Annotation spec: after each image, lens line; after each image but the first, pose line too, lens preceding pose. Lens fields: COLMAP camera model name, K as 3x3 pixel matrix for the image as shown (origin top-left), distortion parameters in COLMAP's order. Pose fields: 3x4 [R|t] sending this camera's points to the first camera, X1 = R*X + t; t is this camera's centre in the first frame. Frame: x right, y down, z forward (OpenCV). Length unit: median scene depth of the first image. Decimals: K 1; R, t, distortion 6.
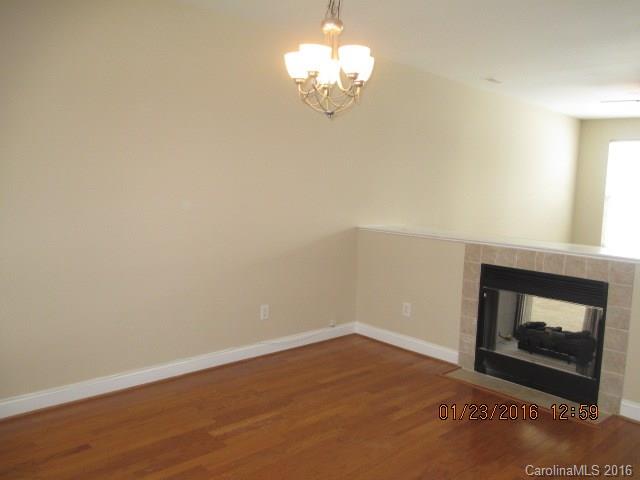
lens RADIAL K [[554.3, 0, 320.0], [0, 554.3, 240.0], [0, 0, 1]] dist [0.026287, 0.004023]
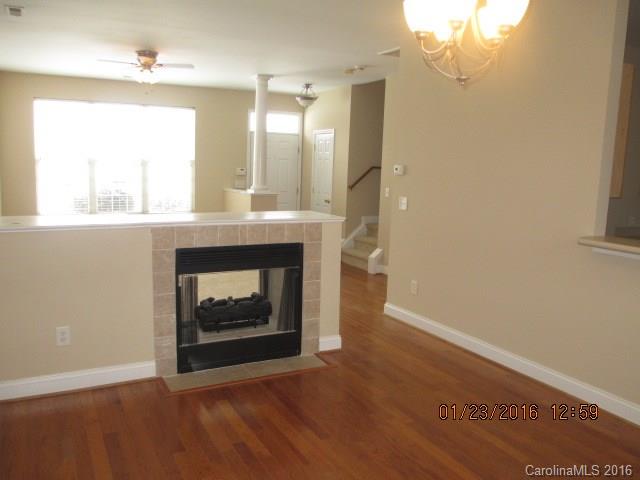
lens RADIAL K [[554.3, 0, 320.0], [0, 554.3, 240.0], [0, 0, 1]] dist [0.026287, 0.004023]
pose [[0.268815, -0.163557, 0.949204, -0.450431], [0.086595, 0.985590, 0.145303, -0.074718], [-0.959291, 0.043137, 0.279105, 0.554976]]
